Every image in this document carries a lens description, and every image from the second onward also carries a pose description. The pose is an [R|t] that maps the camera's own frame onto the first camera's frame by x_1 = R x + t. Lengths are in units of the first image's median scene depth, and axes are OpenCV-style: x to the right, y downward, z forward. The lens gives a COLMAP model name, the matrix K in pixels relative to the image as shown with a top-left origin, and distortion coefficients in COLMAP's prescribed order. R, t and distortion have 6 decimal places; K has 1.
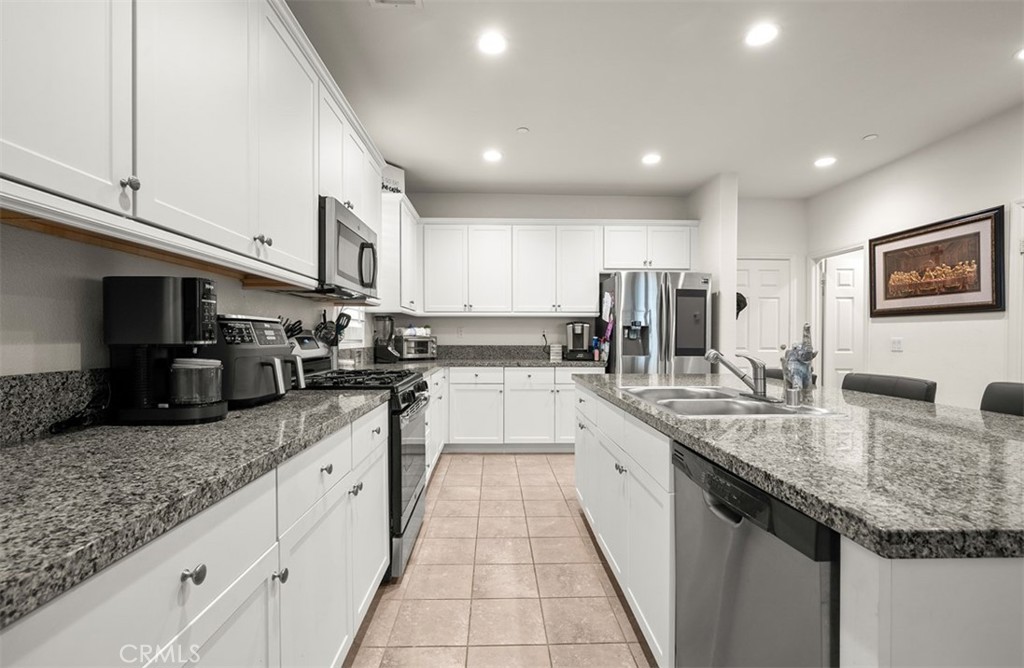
lens RADIAL K [[450.3, 0, 508.5], [0, 450.3, 340.4], [0, 0, 1]] dist [-0.002551, 0.000354]
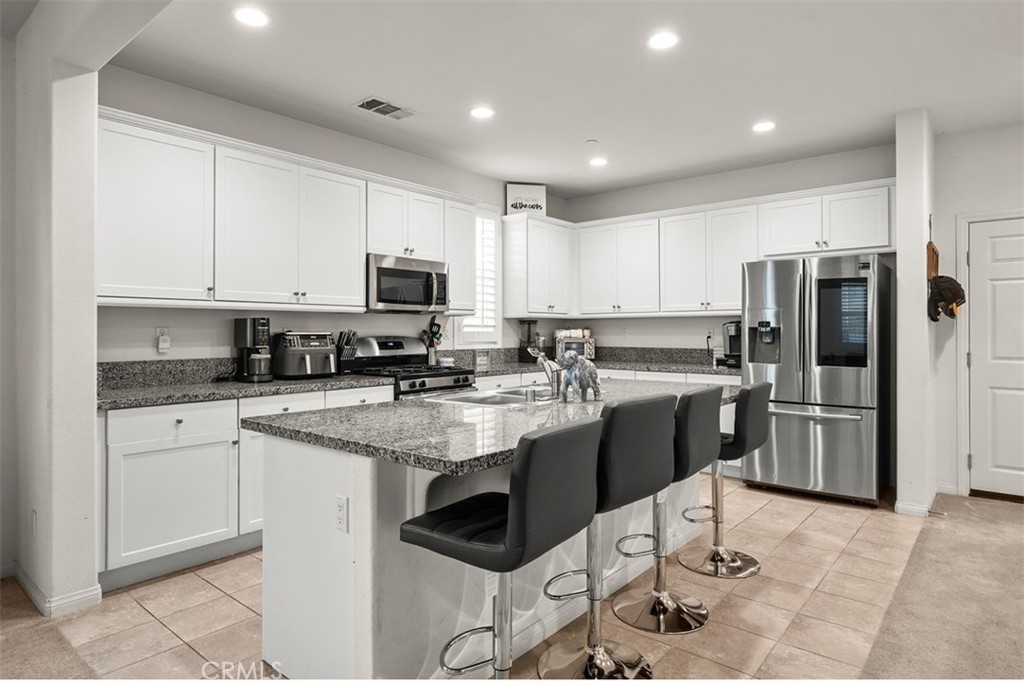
lens RADIAL K [[570.2, 0, 514.8], [0, 570.2, 325.5], [0, 0, 1]] dist [0.001322, -0.000719]
pose [[0.753211, -0.010842, -0.657690, 0.796030], [-0.001743, 0.999828, -0.018478, -0.018834], [0.657777, 0.015064, 0.753062, -0.106813]]
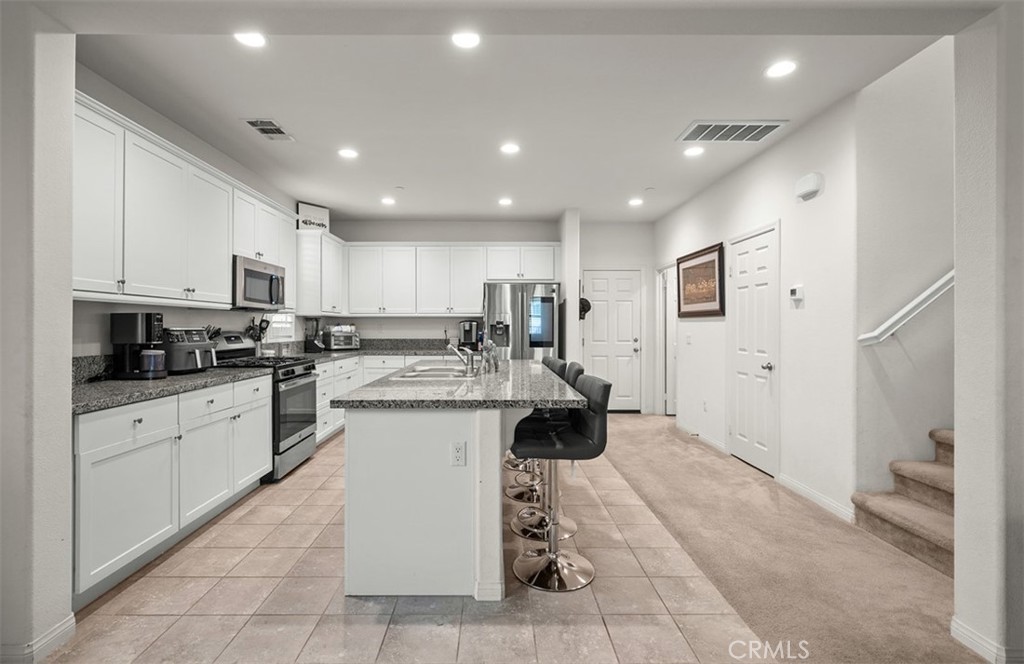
lens RADIAL K [[450.3, 0, 490.5], [0, 450.3, 323.0], [0, 0, 1]] dist [-0.002551, 0.000354]
pose [[0.999530, -0.002740, -0.030544, 0.377588], [0.002233, 0.999859, -0.016627, -0.018564], [0.030586, 0.016551, 0.999395, -0.421002]]
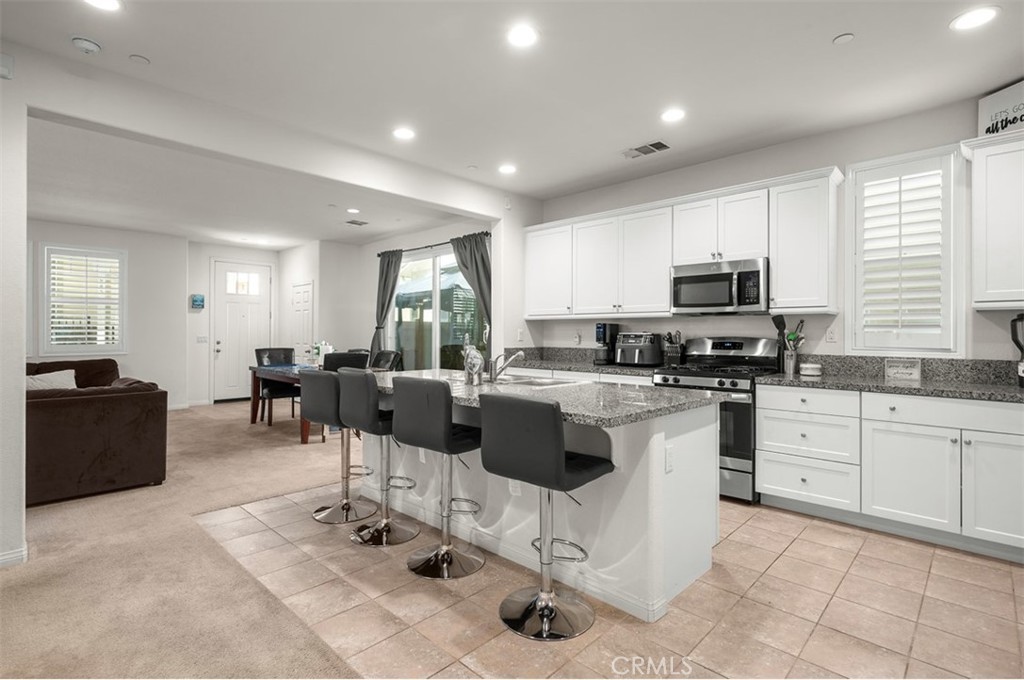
lens RADIAL K [[499.6, 0, 524.8], [0, 499.6, 328.6], [0, 0, 1]] dist [0.002956, 0.000435]
pose [[-0.692289, -0.014758, -0.721470, 0.933823], [-0.013451, 0.999881, -0.007546, -0.022931], [0.721495, 0.004480, -0.692405, 1.229005]]
